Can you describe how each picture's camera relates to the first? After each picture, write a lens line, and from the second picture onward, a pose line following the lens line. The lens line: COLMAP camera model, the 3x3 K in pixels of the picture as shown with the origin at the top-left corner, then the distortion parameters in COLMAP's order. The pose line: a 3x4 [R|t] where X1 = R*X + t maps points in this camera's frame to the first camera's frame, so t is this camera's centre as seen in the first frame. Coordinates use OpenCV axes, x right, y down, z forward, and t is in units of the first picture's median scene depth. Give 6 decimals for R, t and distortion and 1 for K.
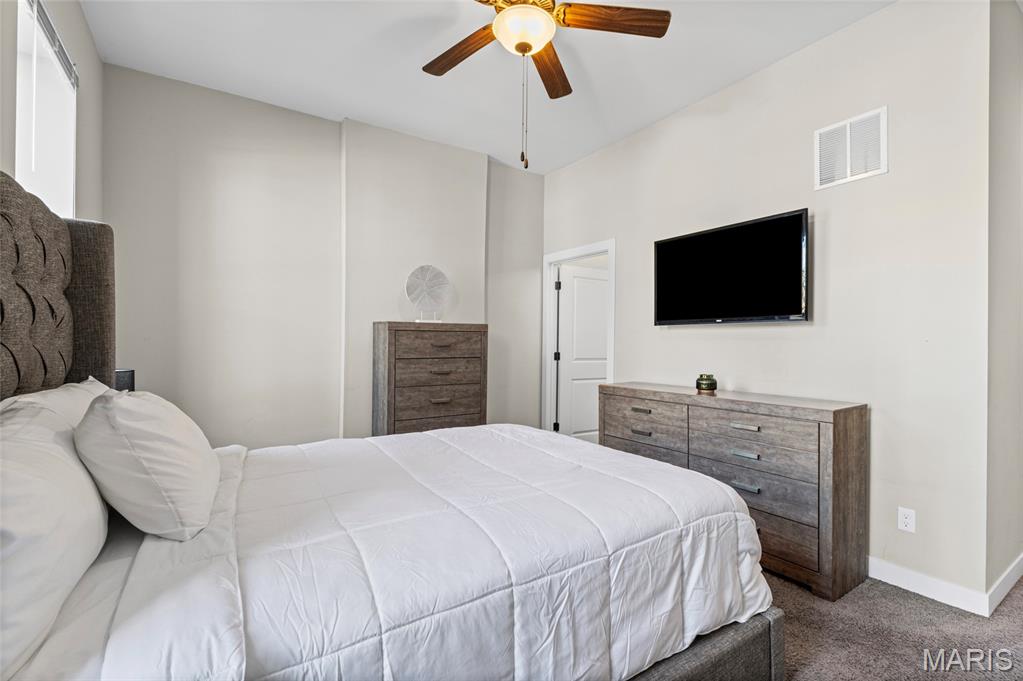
lens RADIAL K [[458.9, 0, 518.2], [0, 458.9, 343.3], [0, 0, 1]] dist [-0.009576, 0.002371]
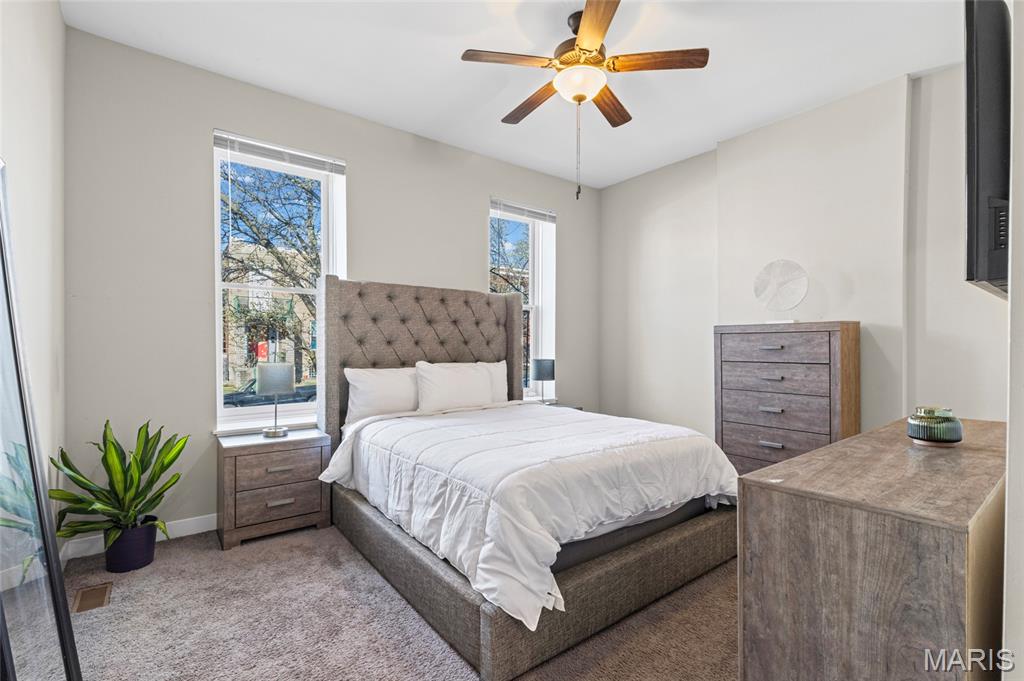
lens RADIAL K [[459.4, 0, 516.3], [0, 459.4, 344.5], [0, 0, 1]] dist [-0.009576, 0.002371]
pose [[0.080665, -0.007639, -0.996712, 0.703015], [0.000575, 0.999971, -0.007617, 0.003536], [0.996741, 0.000041, 0.080667, 0.432826]]
